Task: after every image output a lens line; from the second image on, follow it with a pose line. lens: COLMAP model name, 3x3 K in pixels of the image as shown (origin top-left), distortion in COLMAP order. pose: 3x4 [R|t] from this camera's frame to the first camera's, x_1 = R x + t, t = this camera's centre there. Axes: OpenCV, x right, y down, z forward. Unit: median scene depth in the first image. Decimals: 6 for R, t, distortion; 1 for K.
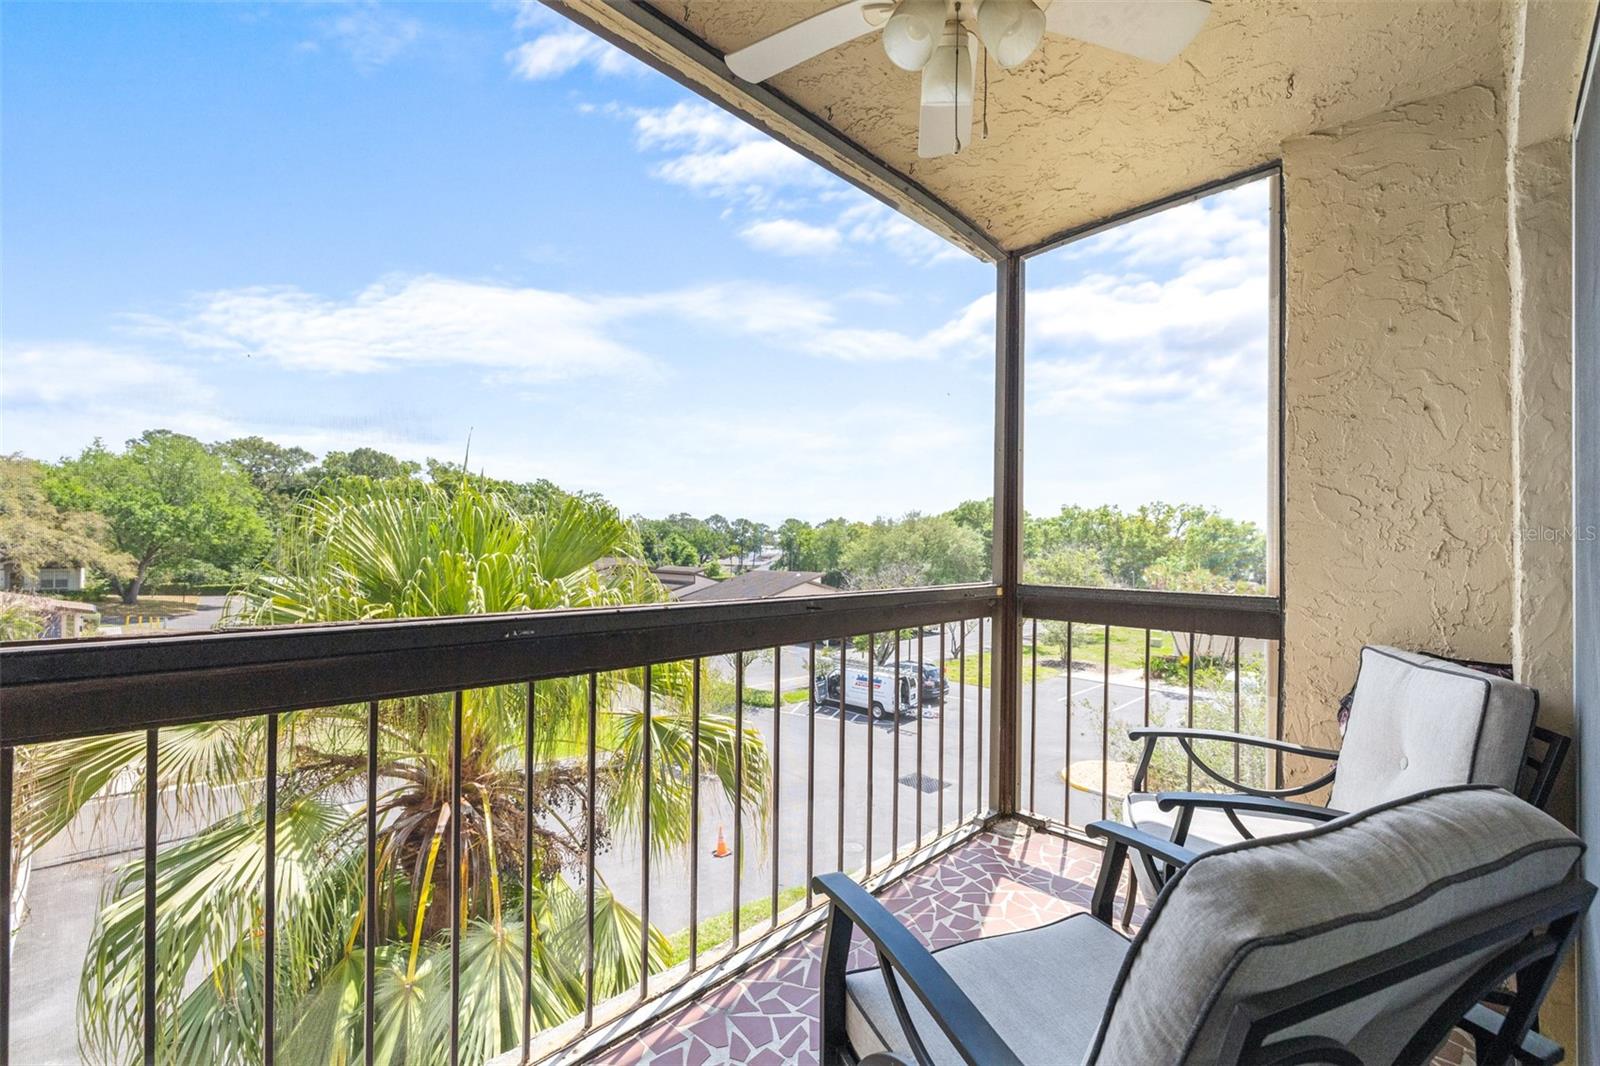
lens RADIAL K [[693.3, 0, 804.7], [0, 693.3, 539.5], [0, 0, 1]] dist [0.000213, -0.000301]
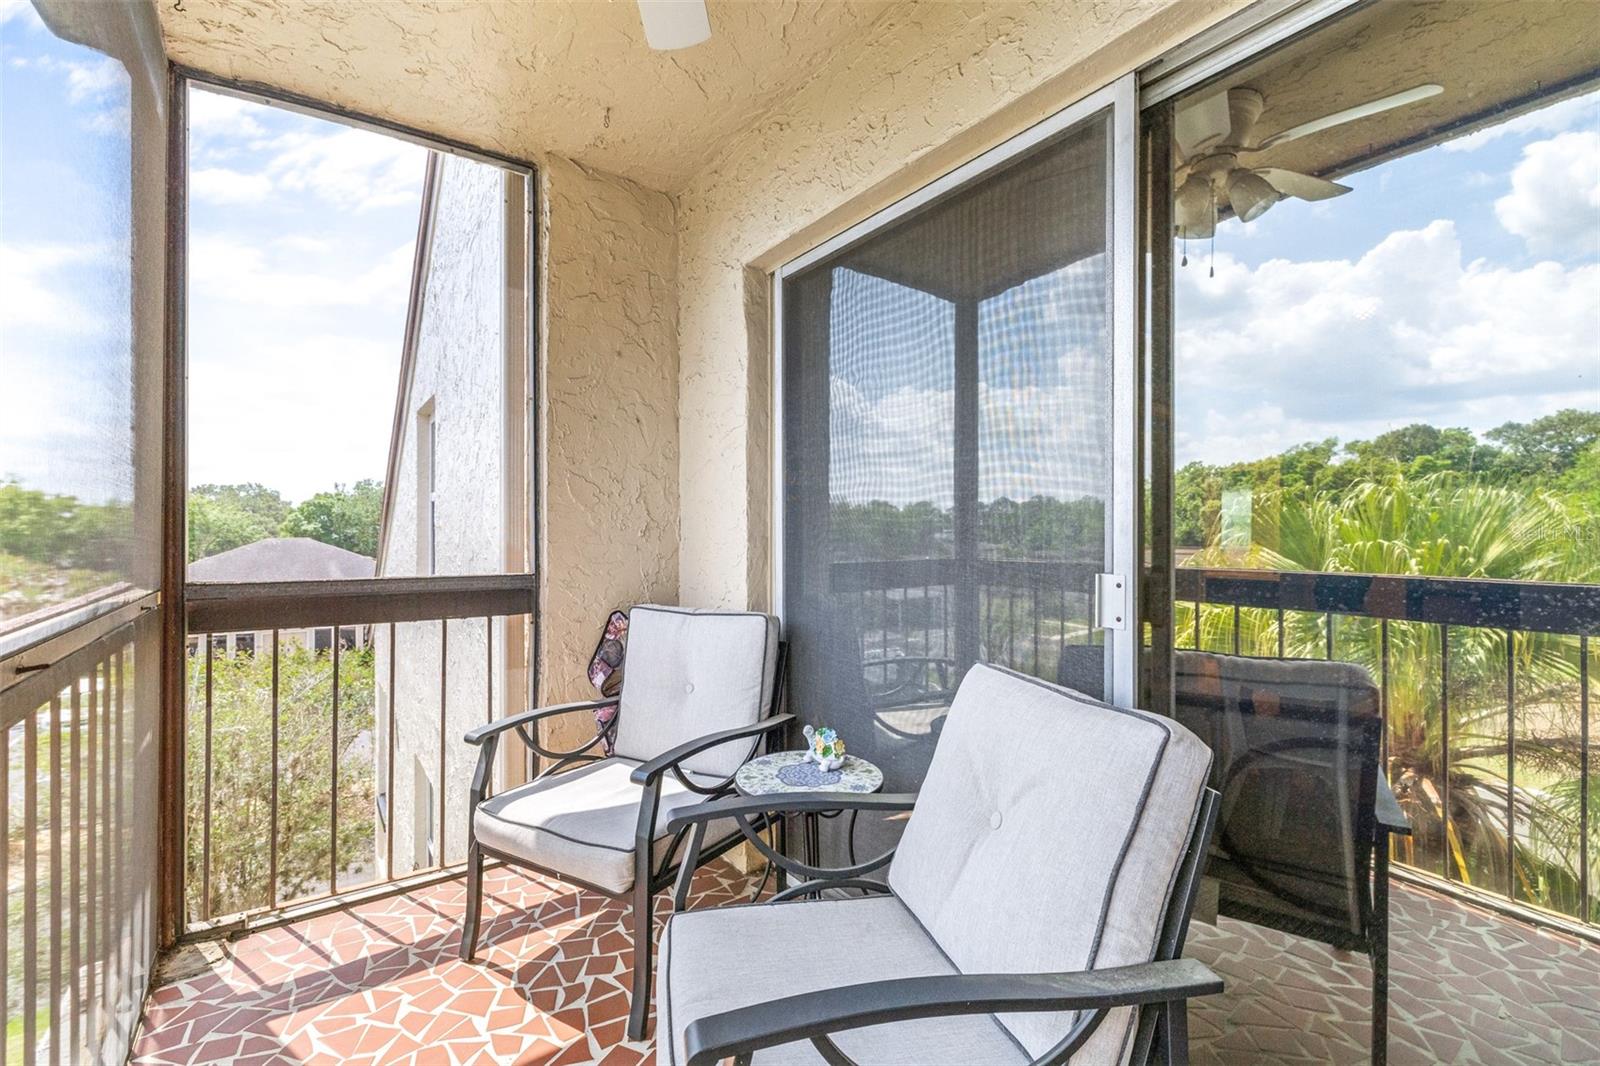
lens RADIAL K [[693.3, 0, 803.6], [0, 693.3, 531.6], [0, 0, 1]] dist [0.000213, -0.000301]
pose [[0.165246, -0.008210, 0.986218, -0.269154], [-0.009464, 0.999906, 0.009909, 0.003250], [-0.986207, -0.010971, 0.165153, 0.364187]]
